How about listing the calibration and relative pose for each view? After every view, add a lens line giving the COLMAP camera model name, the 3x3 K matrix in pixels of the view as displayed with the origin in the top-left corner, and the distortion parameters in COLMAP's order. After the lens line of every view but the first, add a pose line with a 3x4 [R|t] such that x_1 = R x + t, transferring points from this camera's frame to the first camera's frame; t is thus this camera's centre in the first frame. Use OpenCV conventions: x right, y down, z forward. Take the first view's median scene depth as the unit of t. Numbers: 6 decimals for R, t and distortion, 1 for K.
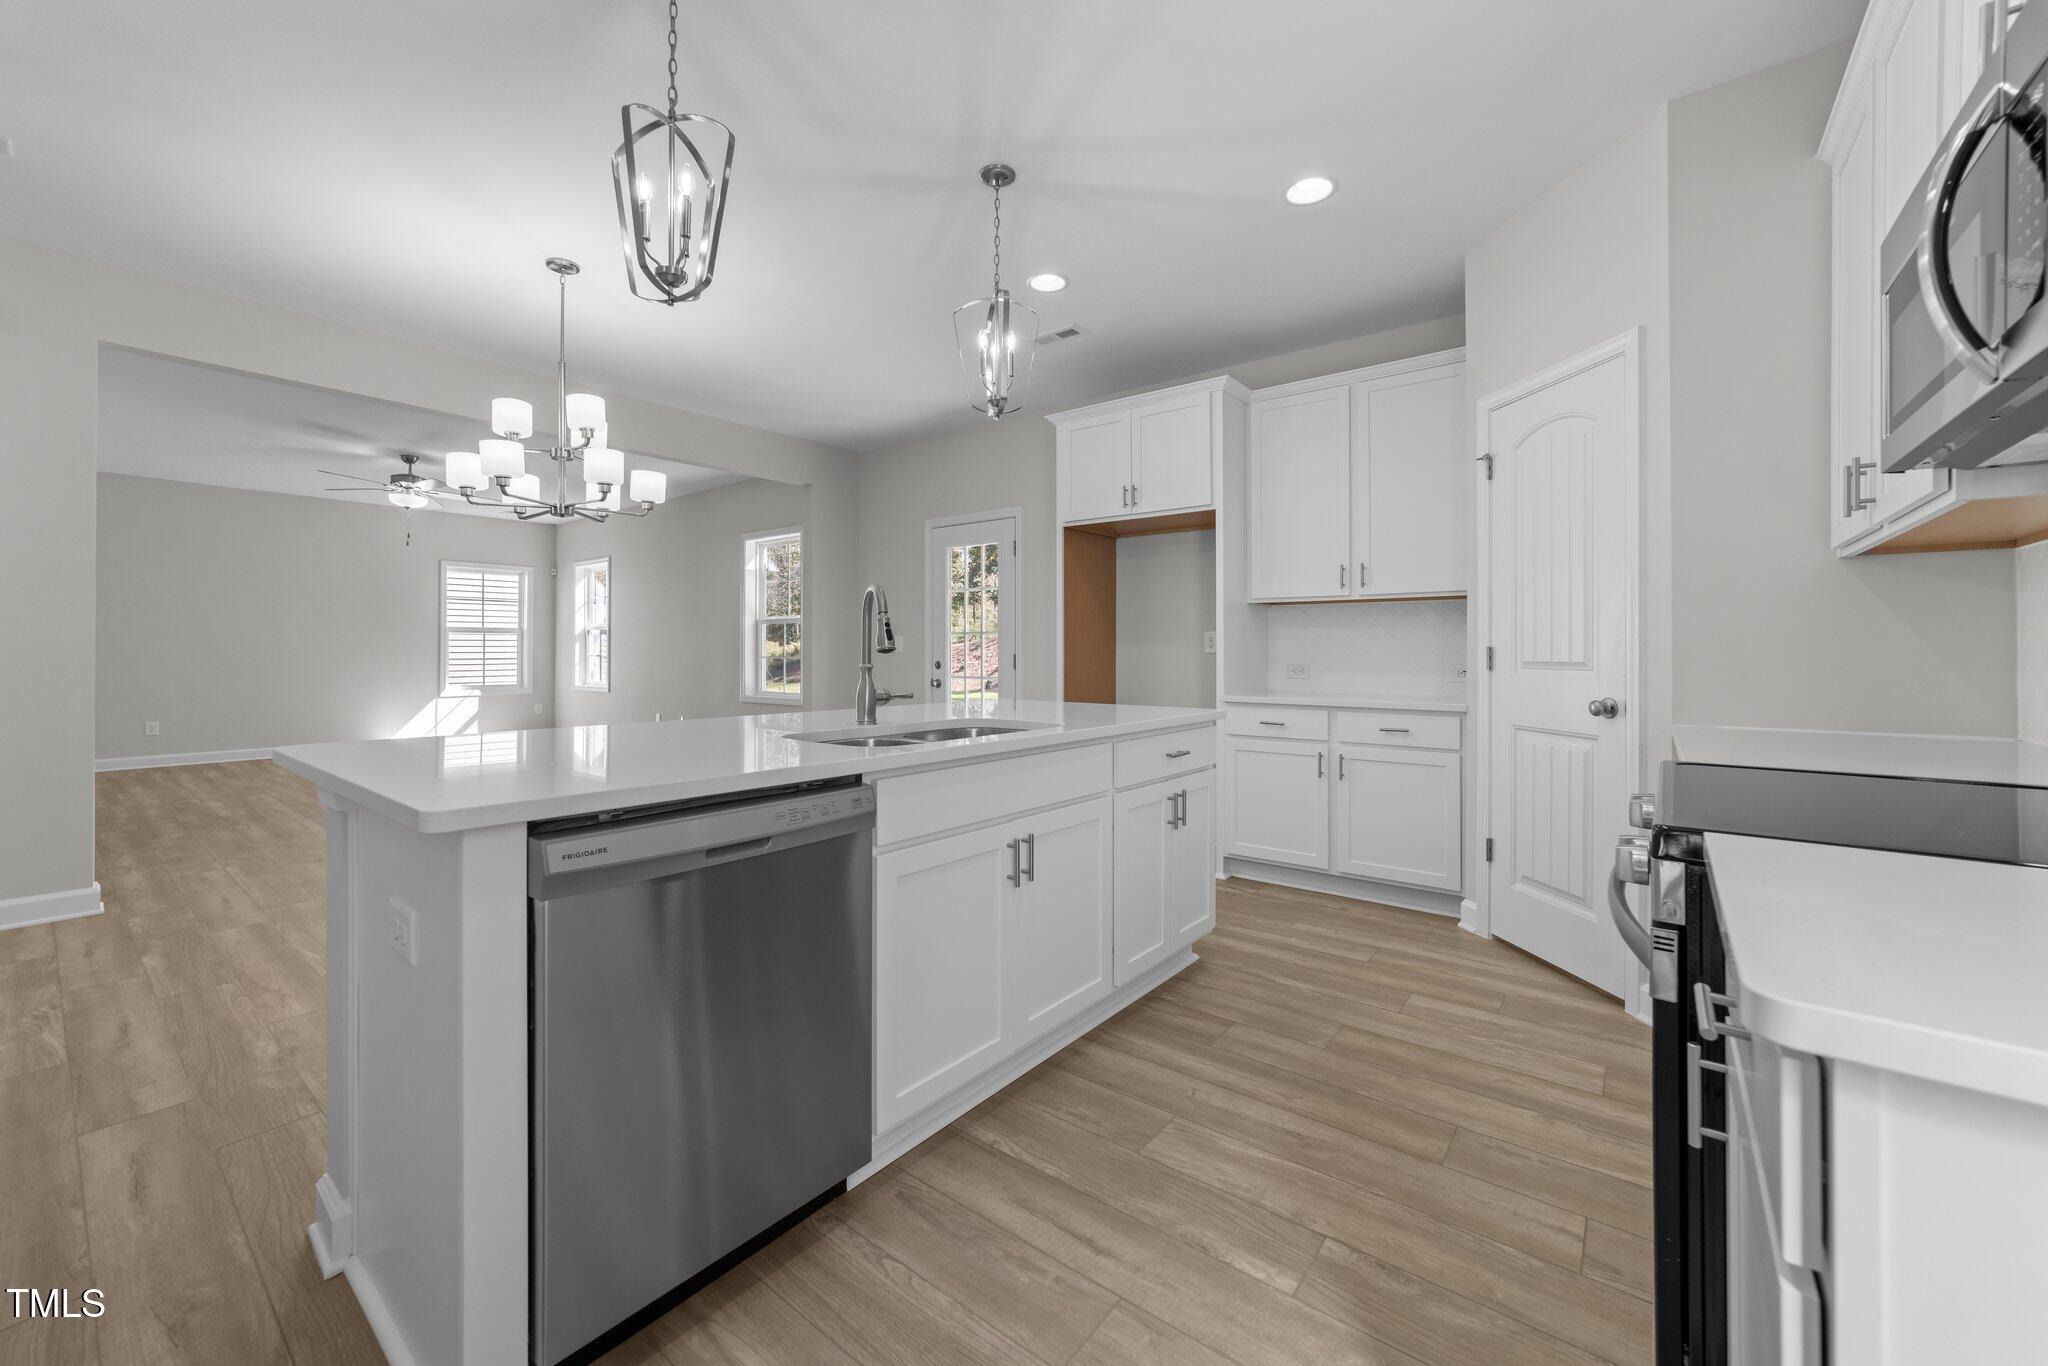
lens RADIAL K [[793.3, 0, 1030.5], [0, 793.3, 669.3], [0, 0, 1]] dist [-0.000887, -0.000083]
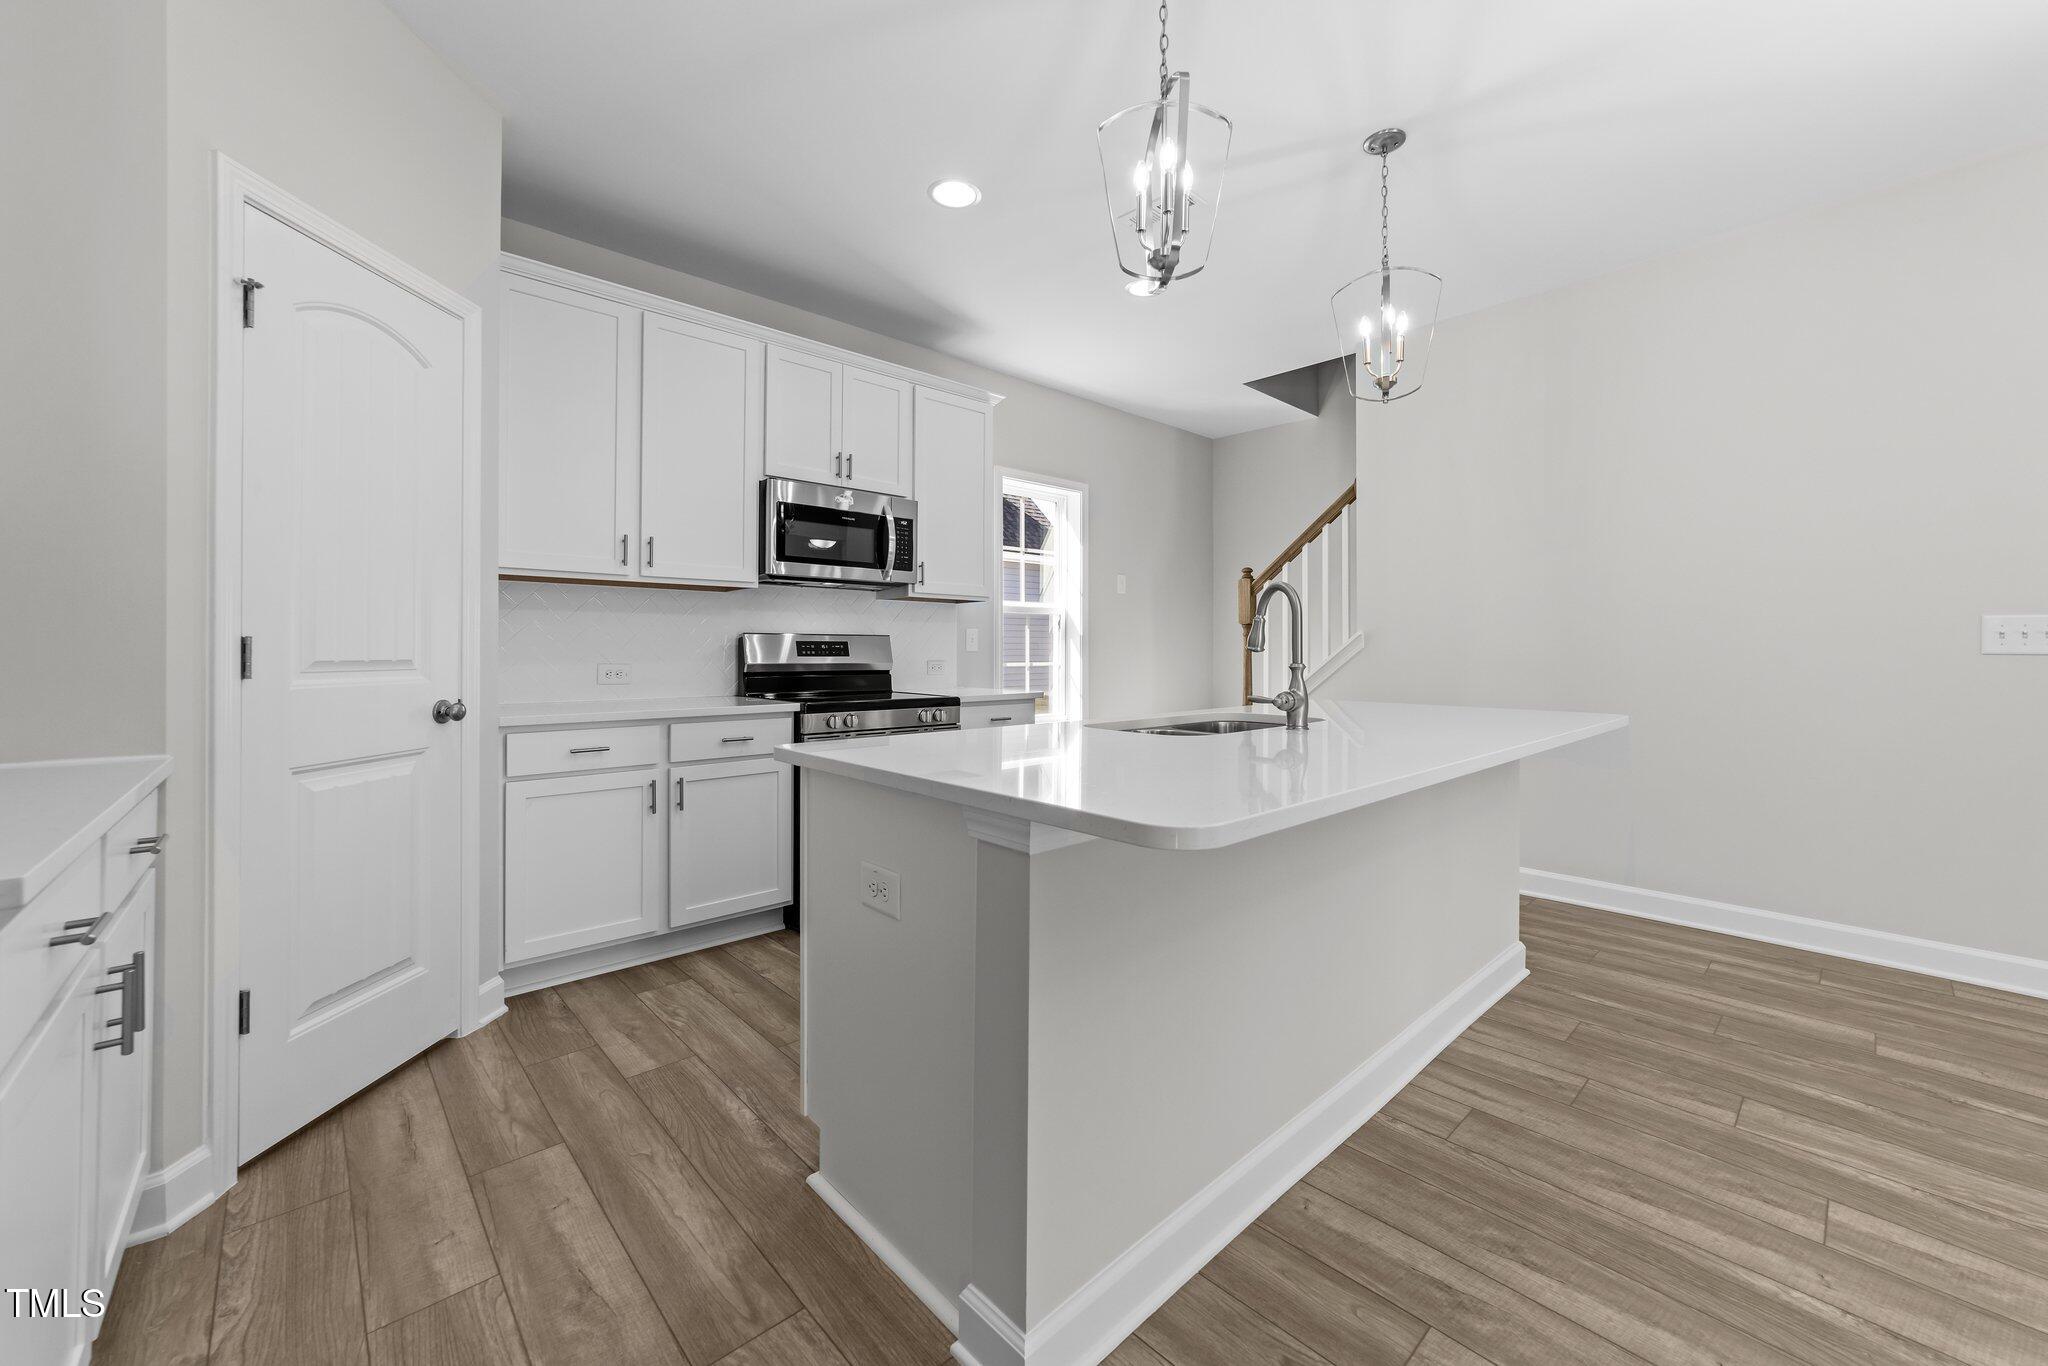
lens RADIAL K [[793.3, 0, 1030.5], [0, 793.3, 669.3], [0, 0, 1]] dist [-0.000887, -0.000083]
pose [[-0.988491, -0.005868, 0.151168, -0.035199], [0.000323, 0.999163, 0.040898, -0.032066], [-0.151282, 0.040476, -0.987662, 1.664806]]
